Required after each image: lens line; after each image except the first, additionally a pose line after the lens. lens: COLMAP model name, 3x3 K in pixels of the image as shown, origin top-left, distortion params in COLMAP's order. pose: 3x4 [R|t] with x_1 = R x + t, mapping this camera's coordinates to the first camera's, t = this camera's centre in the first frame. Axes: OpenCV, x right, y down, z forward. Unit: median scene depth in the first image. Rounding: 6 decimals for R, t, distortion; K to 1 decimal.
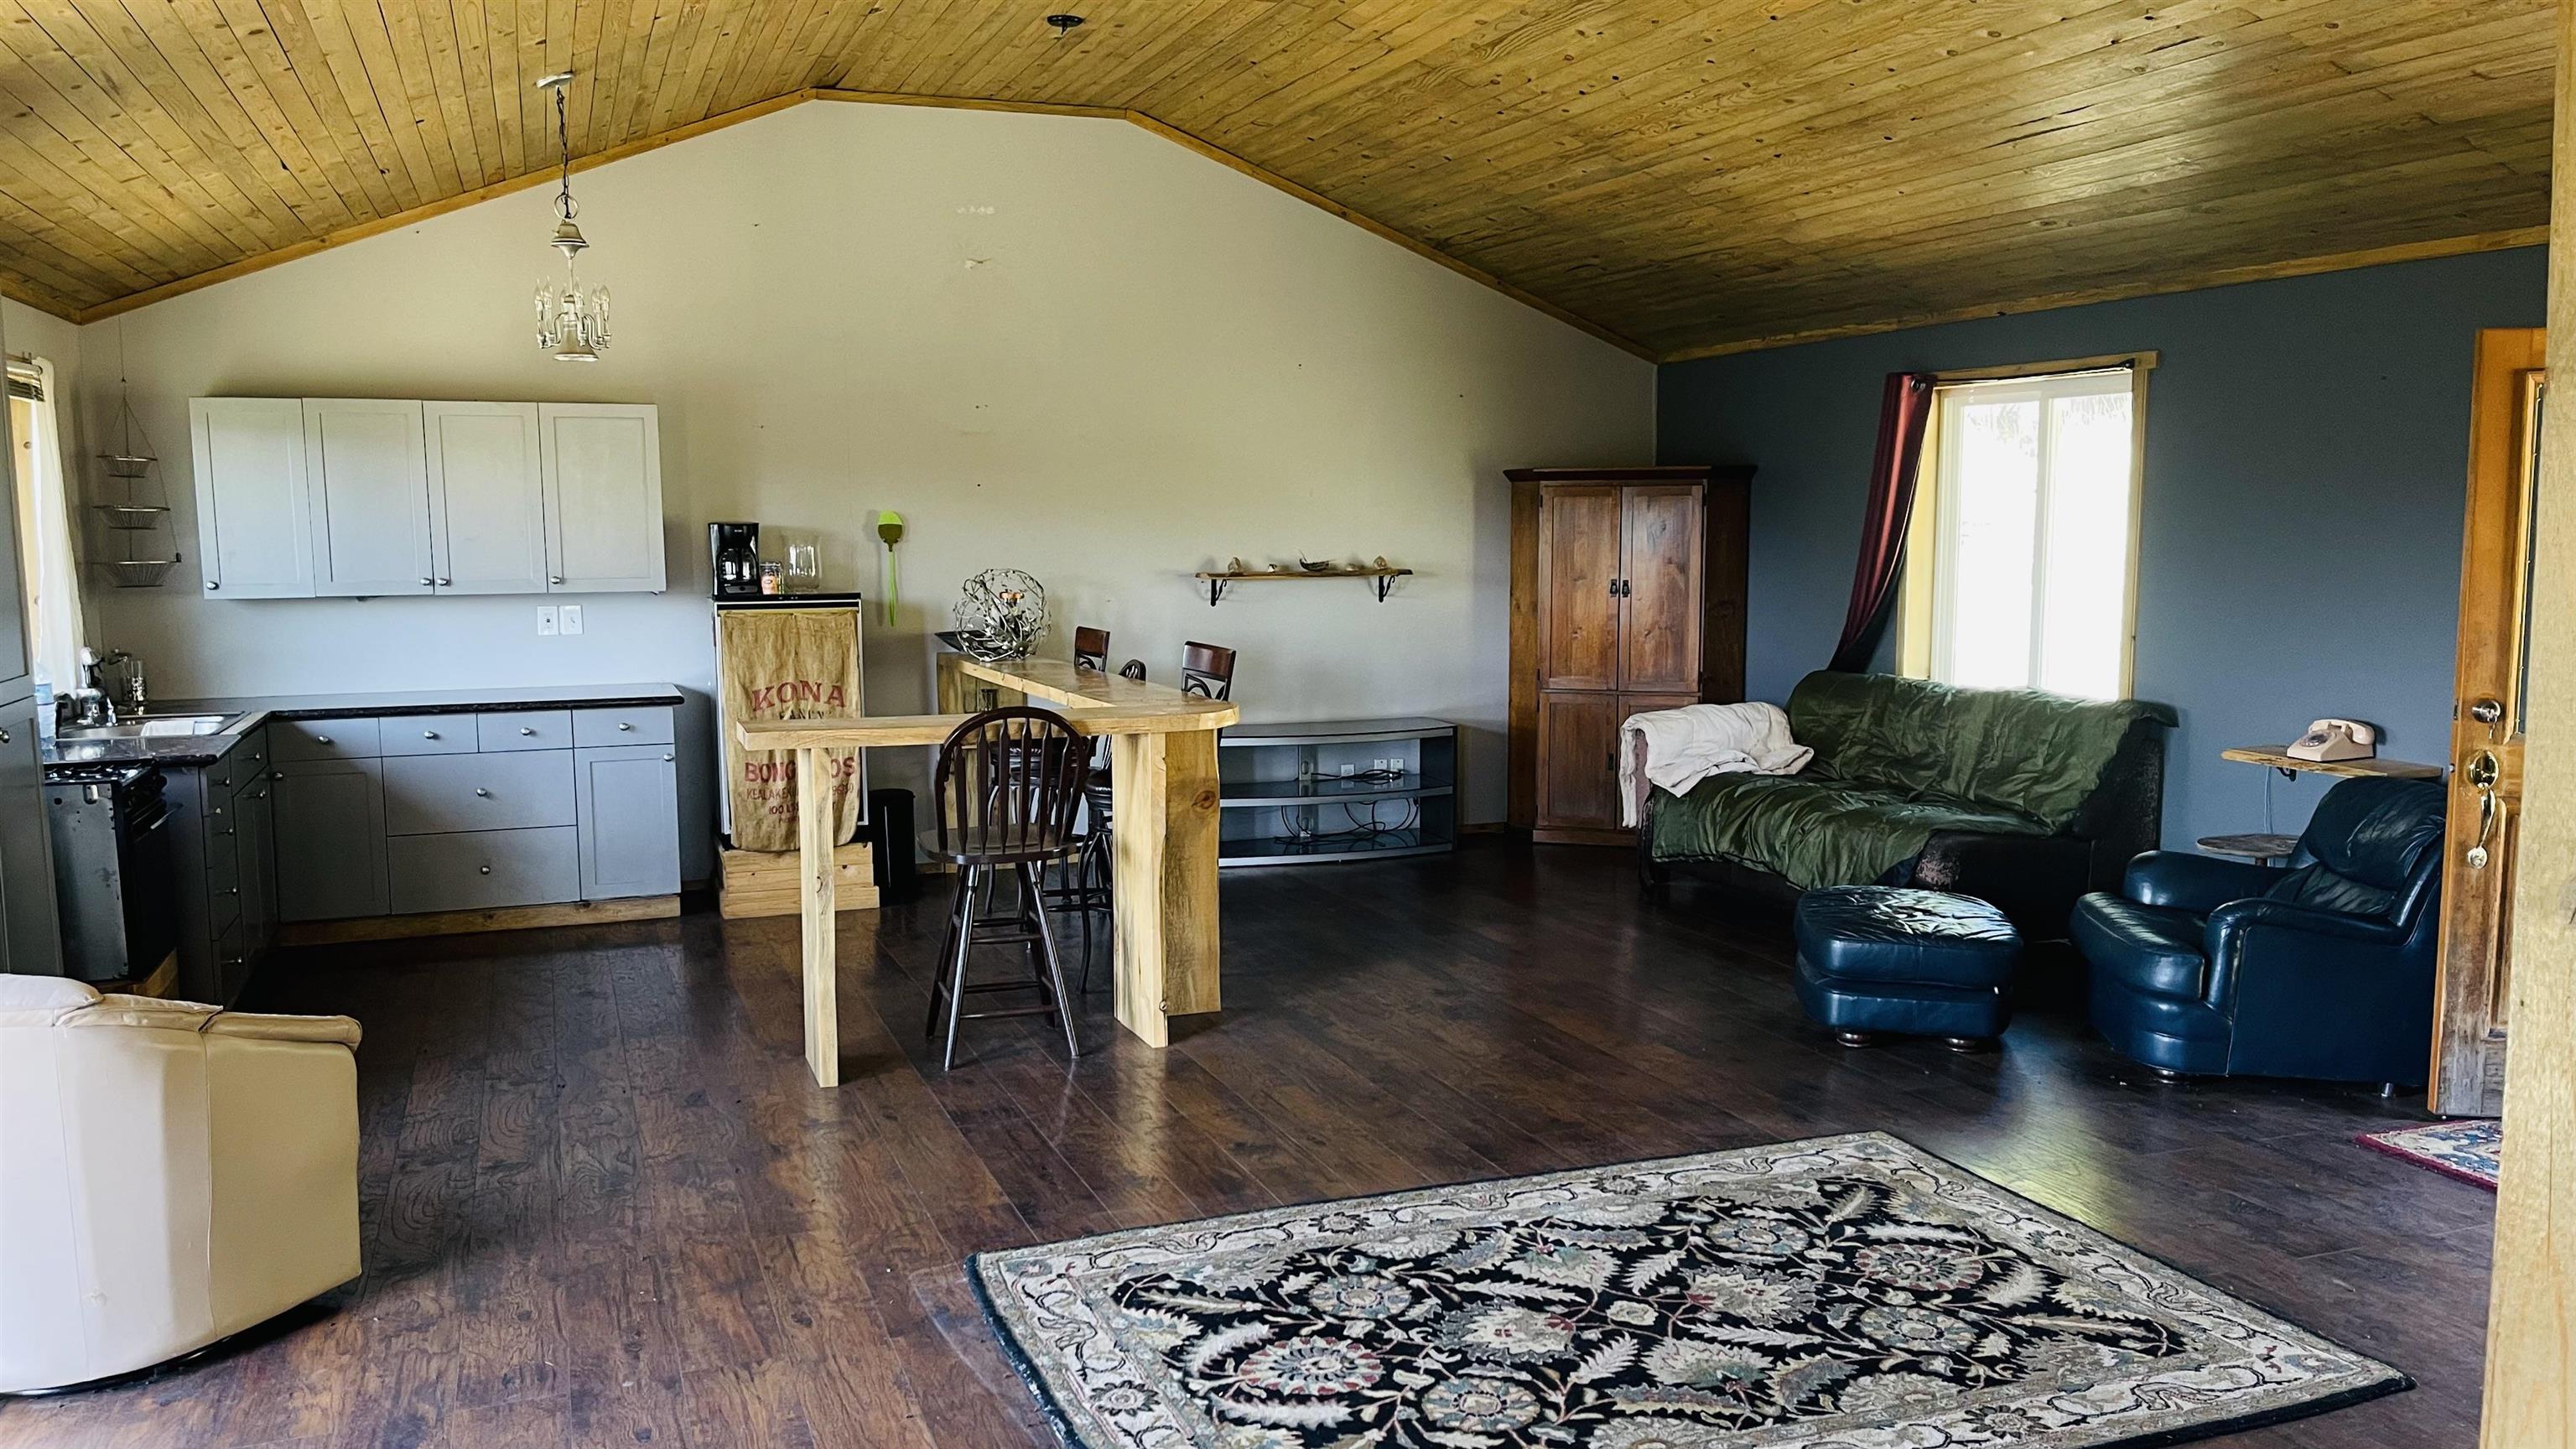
lens RADIAL K [[1956.5, 0, 1283.5], [0, 1956.5, 747.8], [0, 0, 1]] dist [0.035501, -0.011347]
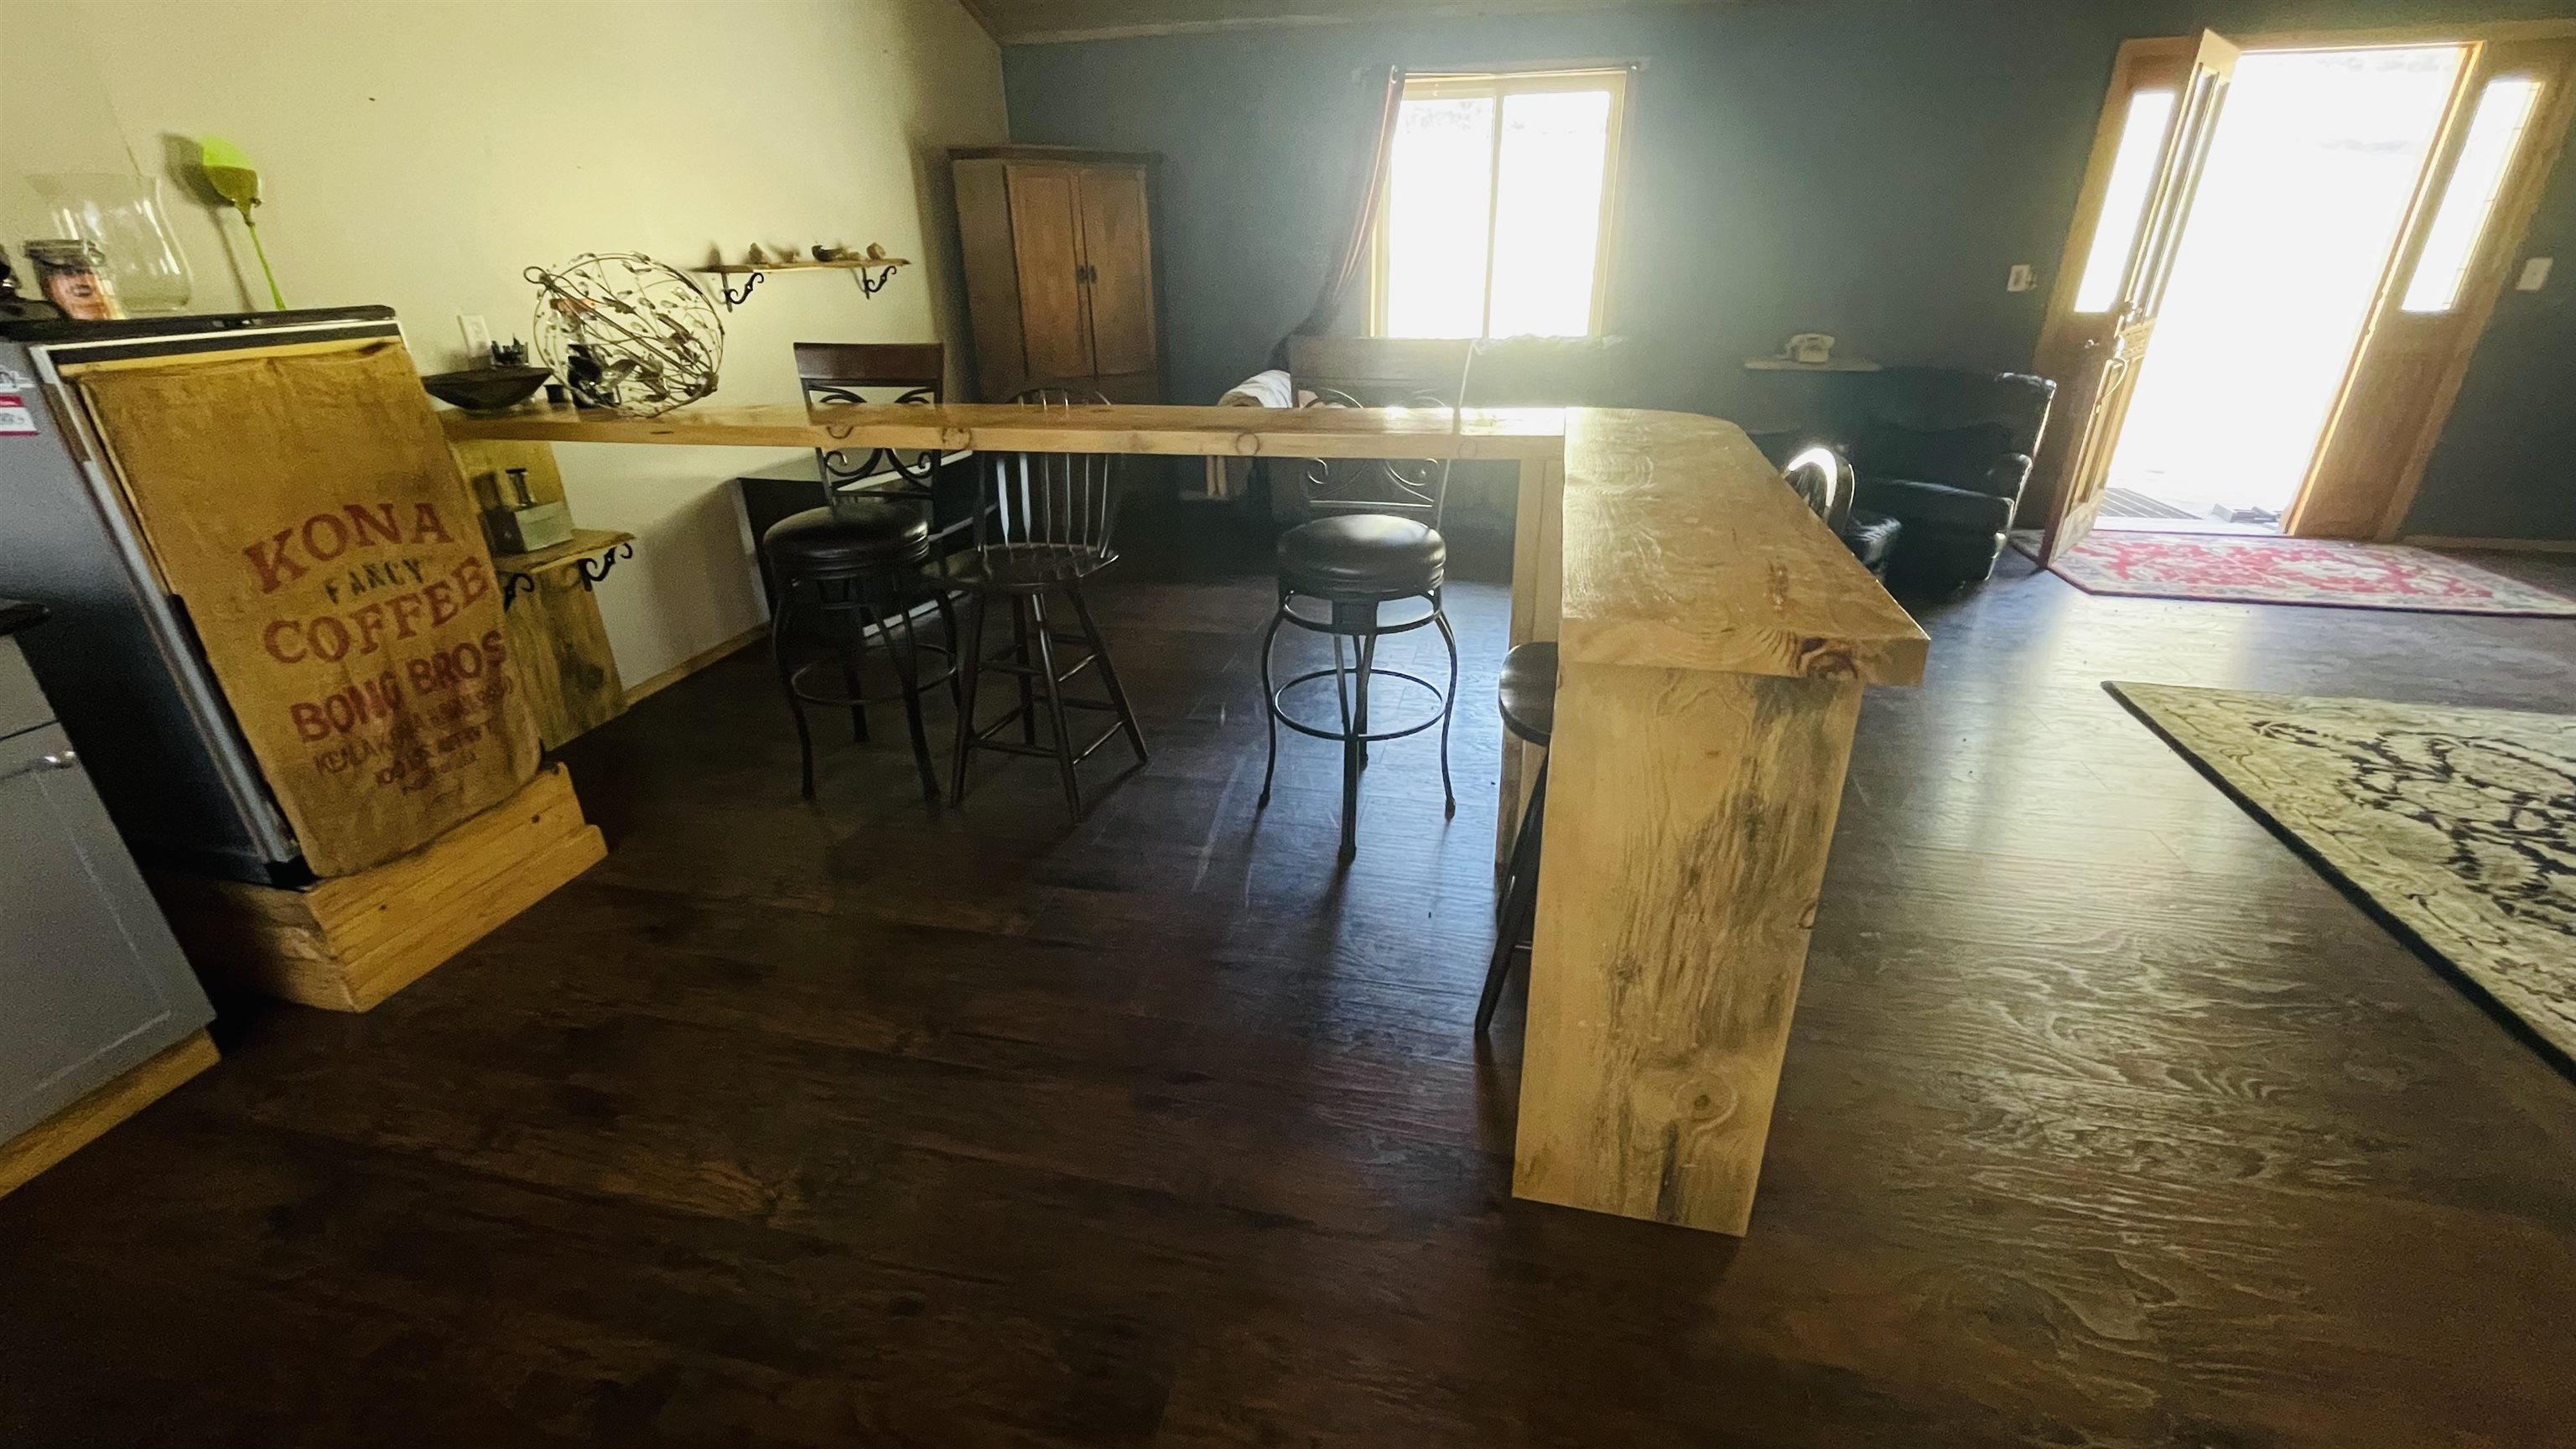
lens RADIAL K [[1051.3, 0, 1284.3], [0, 1051.3, 705.9], [0, 0, 1]] dist [-0.001915, 0.001211]
pose [[0.559694, -0.337964, 0.756653, -0.531532], [0.109208, 0.935177, 0.336923, -0.081054], [-0.821472, -0.105941, 0.560321, 1.076881]]
